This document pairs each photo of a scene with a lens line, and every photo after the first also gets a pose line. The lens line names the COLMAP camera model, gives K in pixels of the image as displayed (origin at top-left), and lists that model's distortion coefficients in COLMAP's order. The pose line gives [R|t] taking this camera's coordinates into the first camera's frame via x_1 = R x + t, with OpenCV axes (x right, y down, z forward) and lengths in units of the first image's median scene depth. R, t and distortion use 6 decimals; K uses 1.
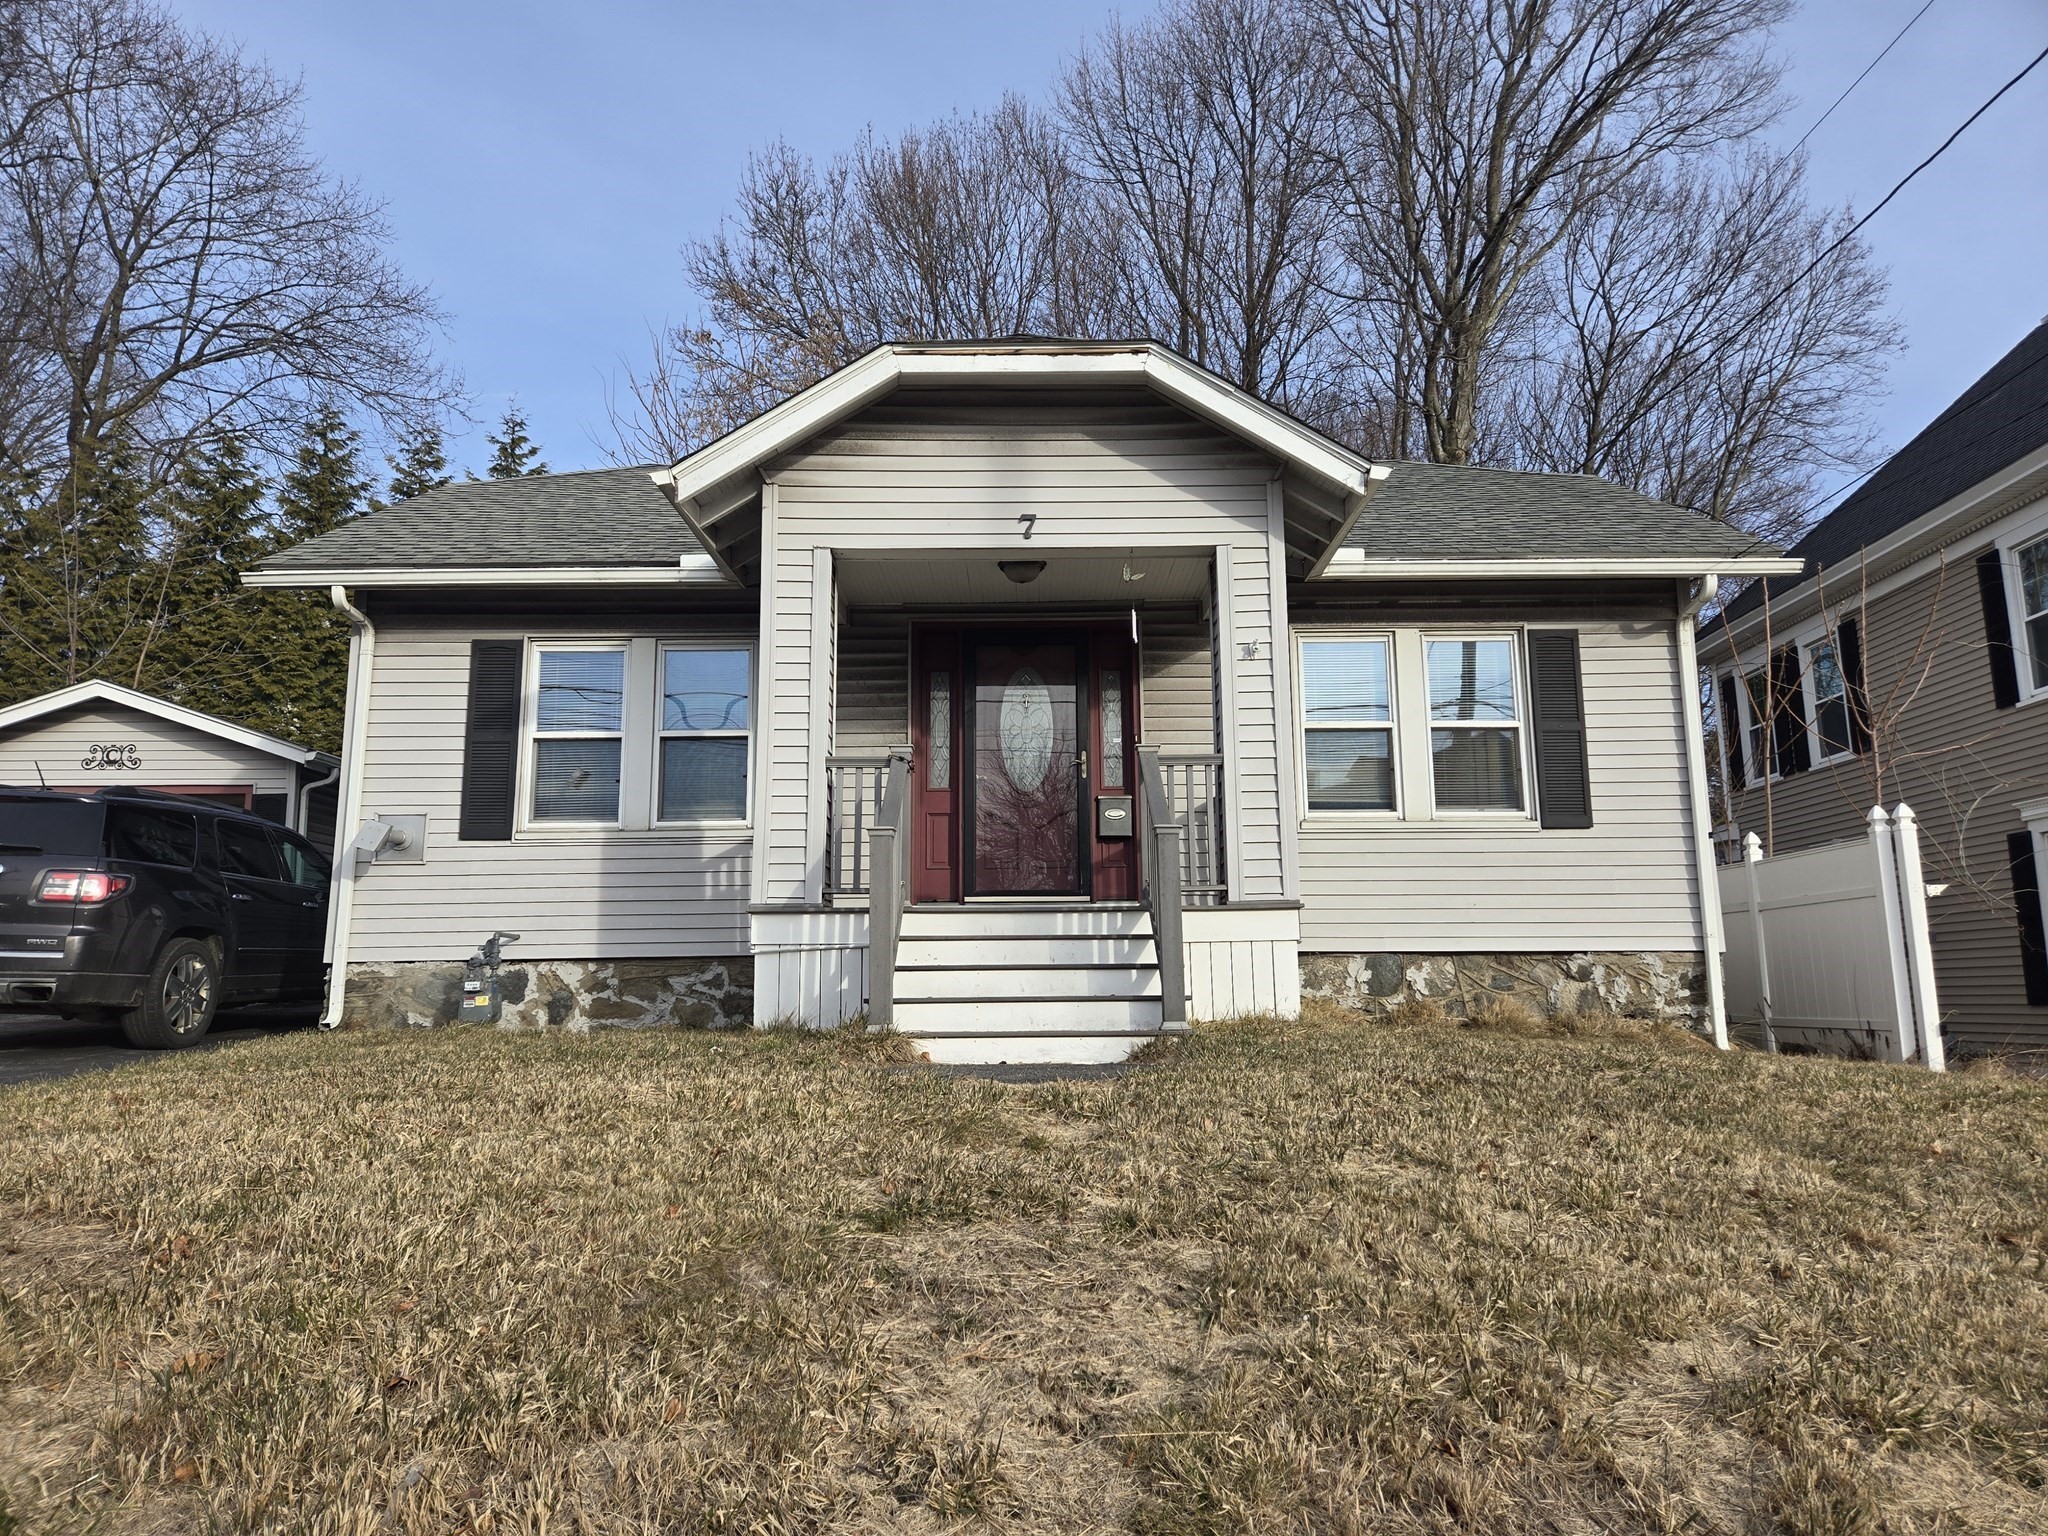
lens RADIAL K [[1365.5, 0, 1031.9], [0, 1365.5, 759.6], [0, 0, 1]] dist [0.087925, -0.066773]
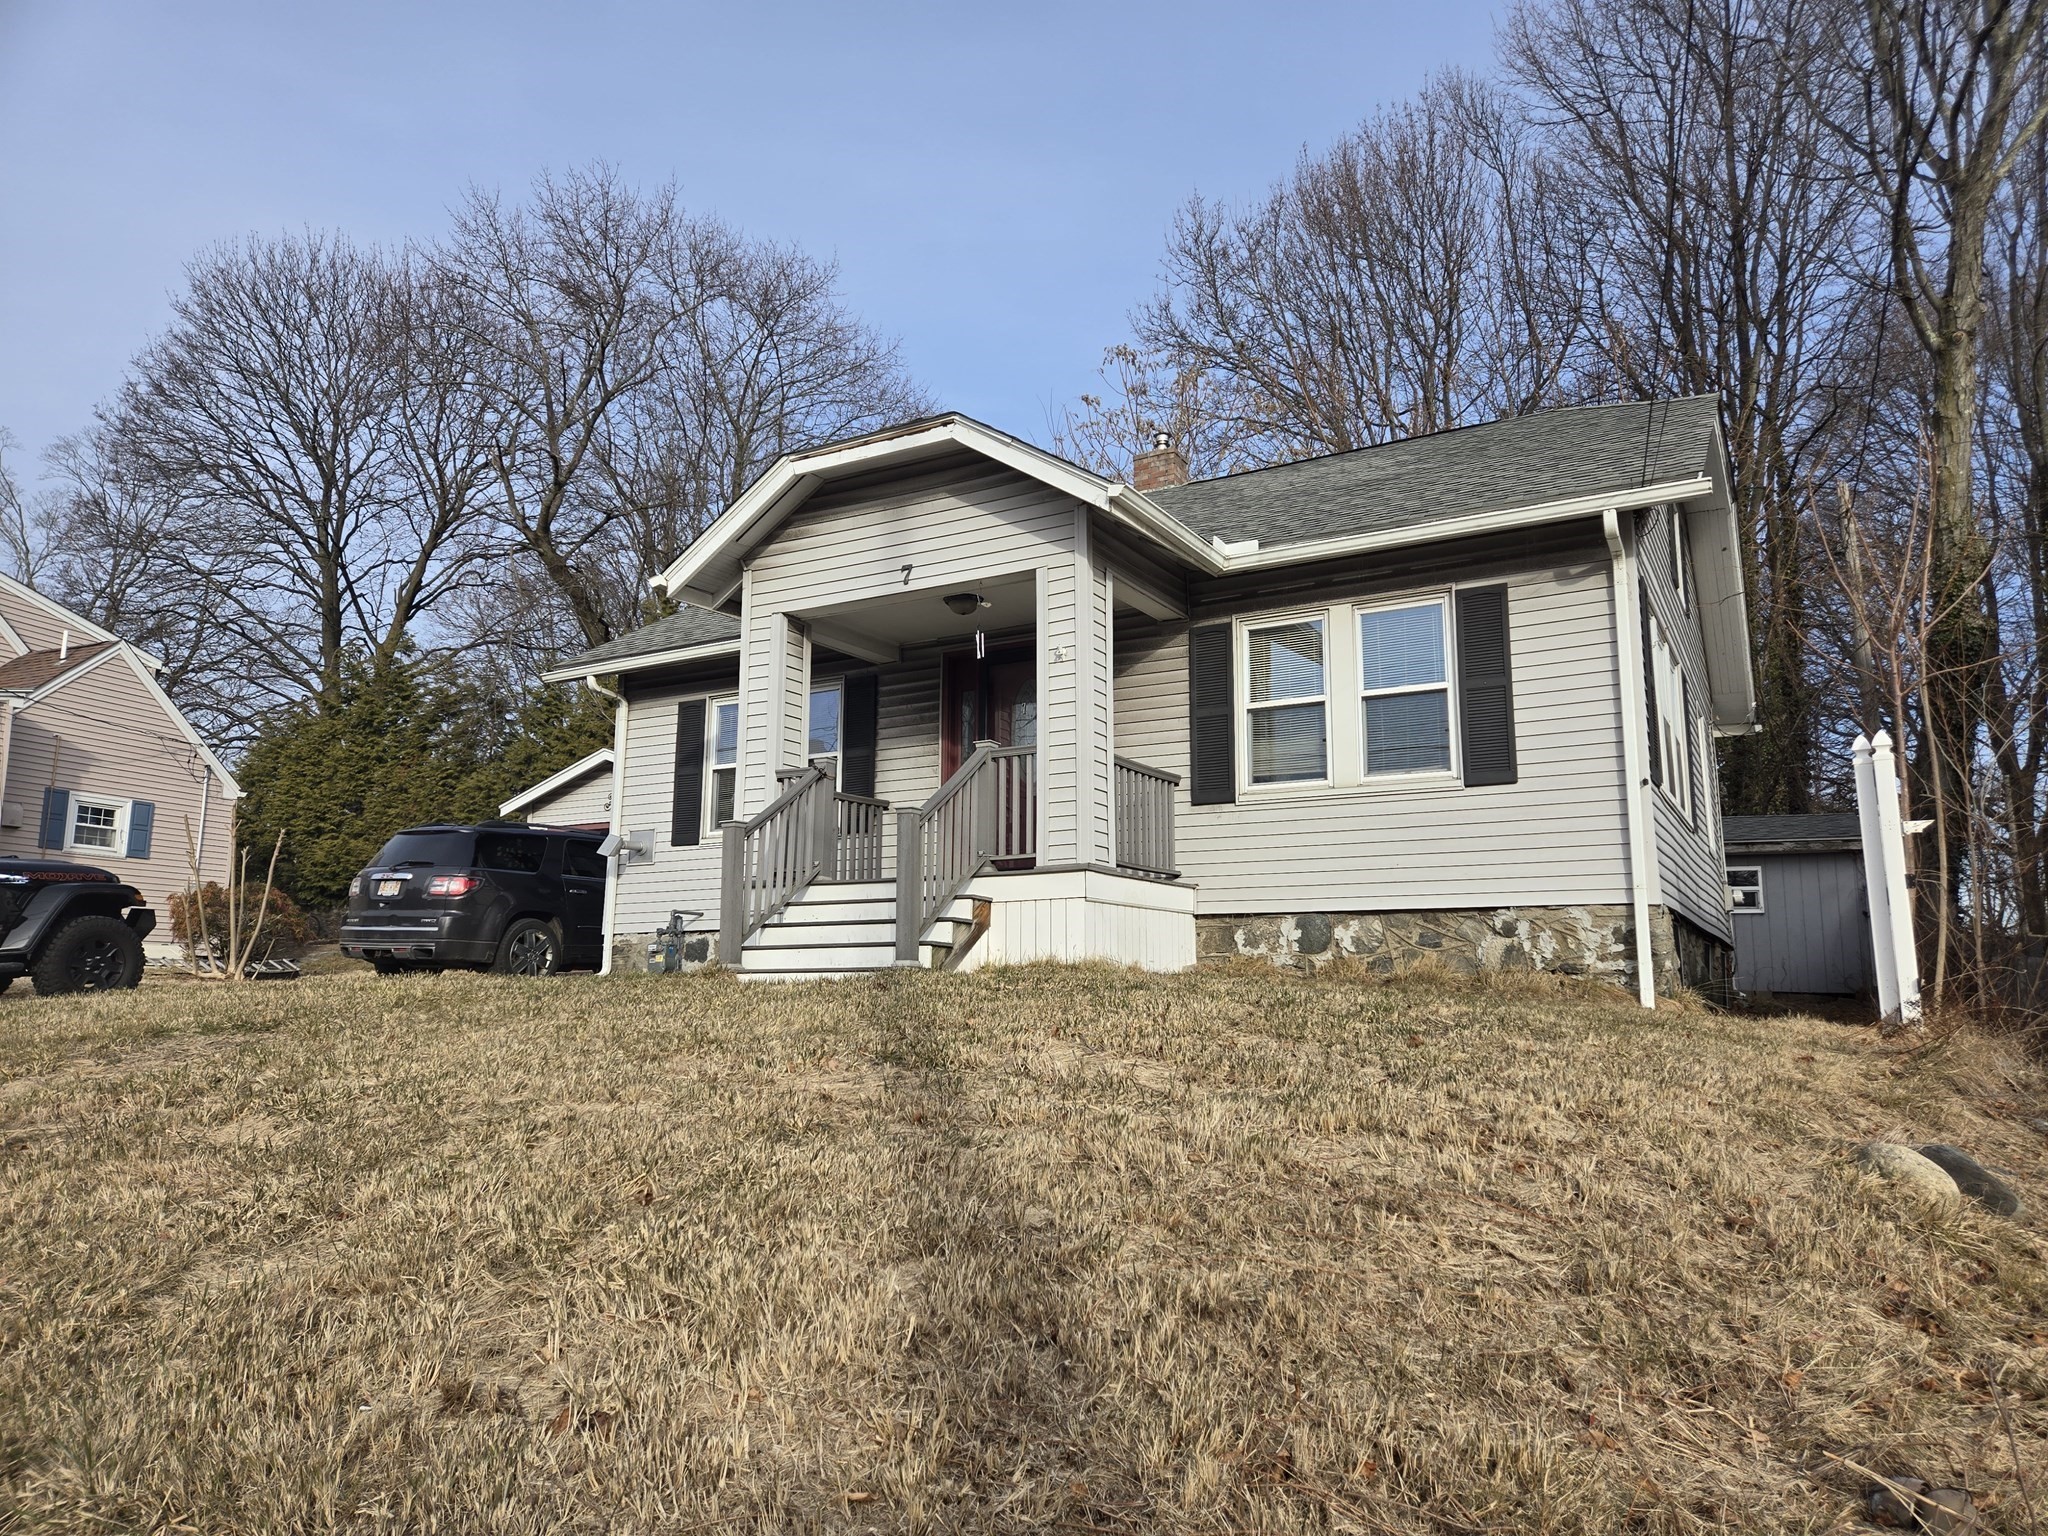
lens RADIAL K [[1365.5, 0, 1031.9], [0, 1365.5, 759.6], [0, 0, 1]] dist [0.087925, -0.066773]
pose [[0.866938, -0.076367, -0.492531, 0.599936], [0.073836, 0.996967, -0.024616, 0.032180], [0.492917, -0.015027, 0.869947, -0.029417]]
